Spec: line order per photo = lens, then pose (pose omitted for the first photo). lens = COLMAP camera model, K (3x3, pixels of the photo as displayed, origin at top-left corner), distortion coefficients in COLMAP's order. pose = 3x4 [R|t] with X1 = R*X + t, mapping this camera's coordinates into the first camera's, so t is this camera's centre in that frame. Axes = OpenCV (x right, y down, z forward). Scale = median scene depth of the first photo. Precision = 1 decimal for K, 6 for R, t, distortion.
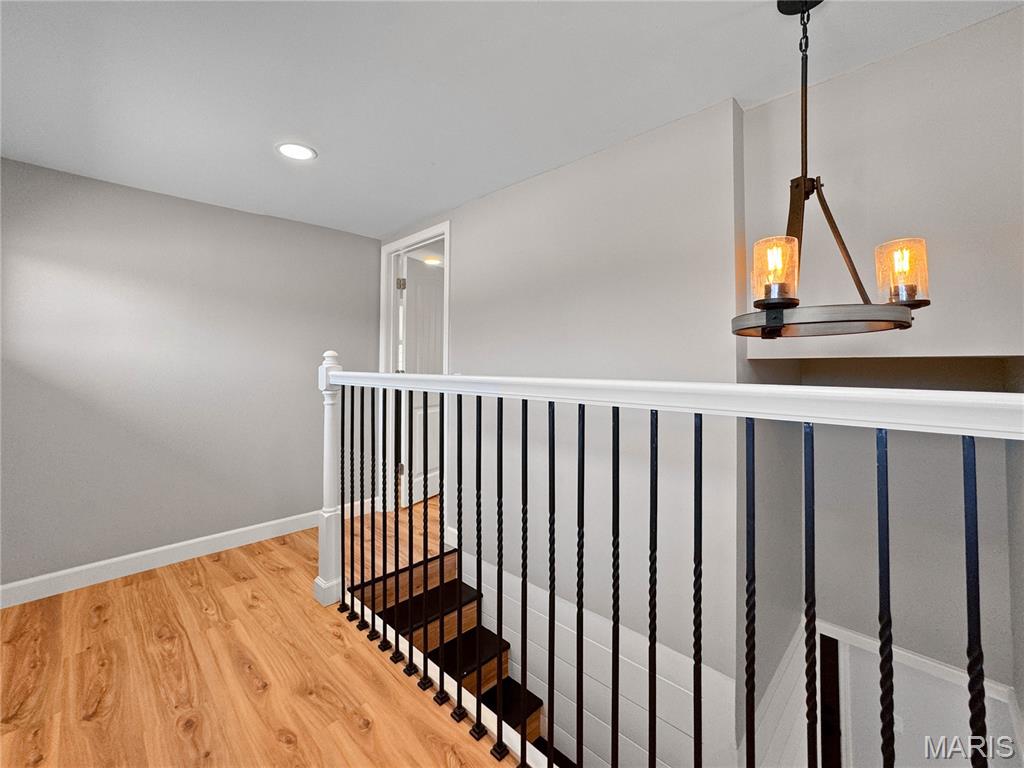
lens RADIAL K [[423.2, 0, 510.2], [0, 423.2, 382.1], [0, 0, 1]] dist [-0.041789, 0.017851]
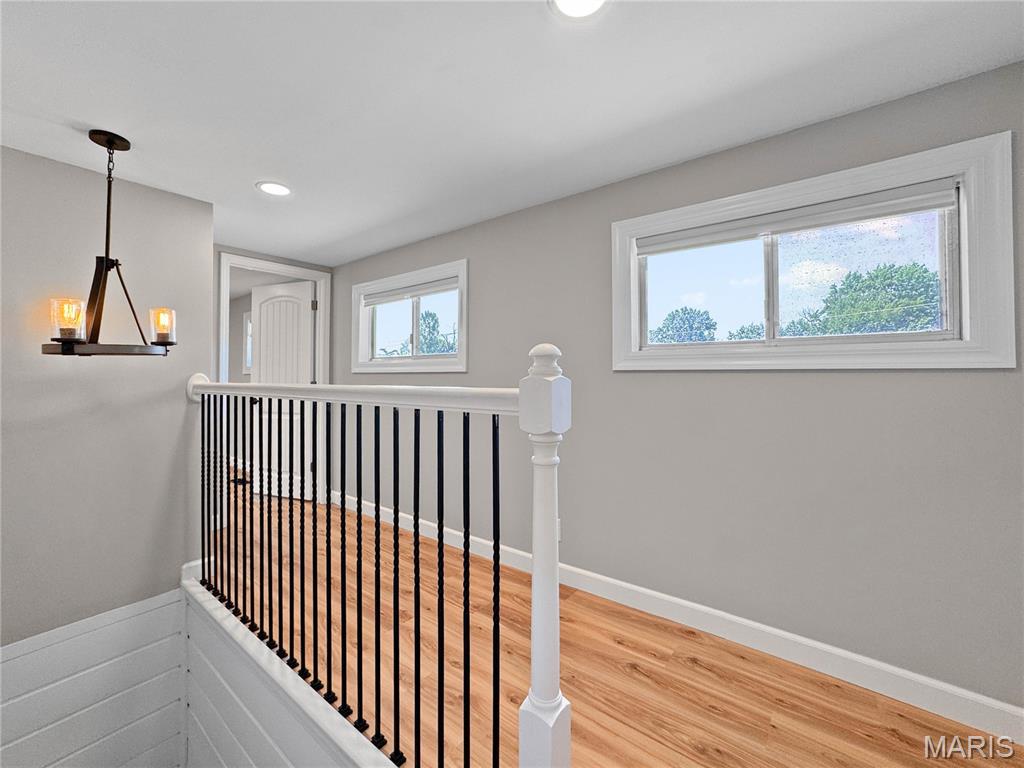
lens RADIAL K [[423.2, 0, 510.2], [0, 423.2, 382.1], [0, 0, 1]] dist [-0.041789, 0.017851]
pose [[-0.993853, -0.003263, -0.110656, -0.465501], [-0.009290, 0.998498, 0.053999, -0.070530], [0.110313, 0.054695, -0.992391, 1.894247]]
